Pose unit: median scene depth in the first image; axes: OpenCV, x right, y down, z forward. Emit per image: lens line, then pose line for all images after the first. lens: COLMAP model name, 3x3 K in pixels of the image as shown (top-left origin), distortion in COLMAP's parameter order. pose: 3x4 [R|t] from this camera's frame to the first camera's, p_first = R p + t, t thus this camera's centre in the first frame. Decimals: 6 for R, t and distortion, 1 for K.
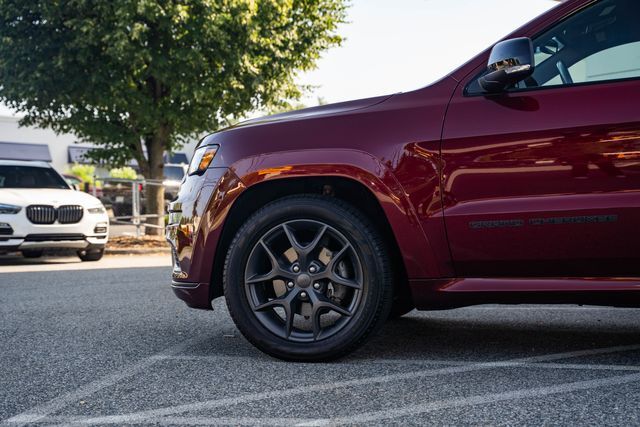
lens RADIAL K [[942.5, 0, 320.0], [0, 942.5, 213.5], [0, 0, 1]] dist [0.075841, 0.080987]
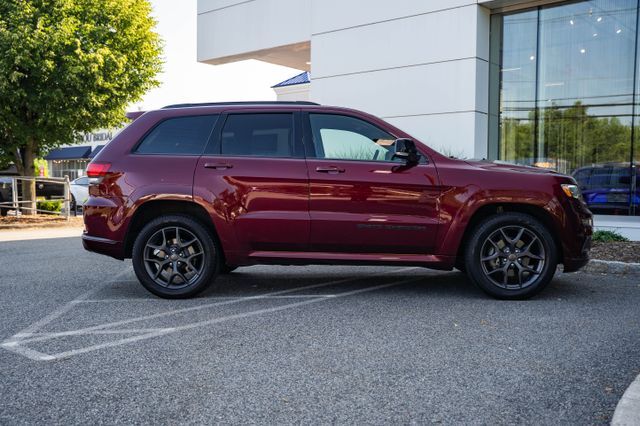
lens RADIAL K [[660.7, 0, 308.6], [0, 660.7, 215.2], [0, 0, 1]] dist [0.009997, 0.017625]
pose [[0.968551, -0.013768, 0.248435, -0.014738], [0.003346, 0.999098, 0.042322, -0.022954], [-0.248793, -0.040160, 0.967724, -0.118550]]
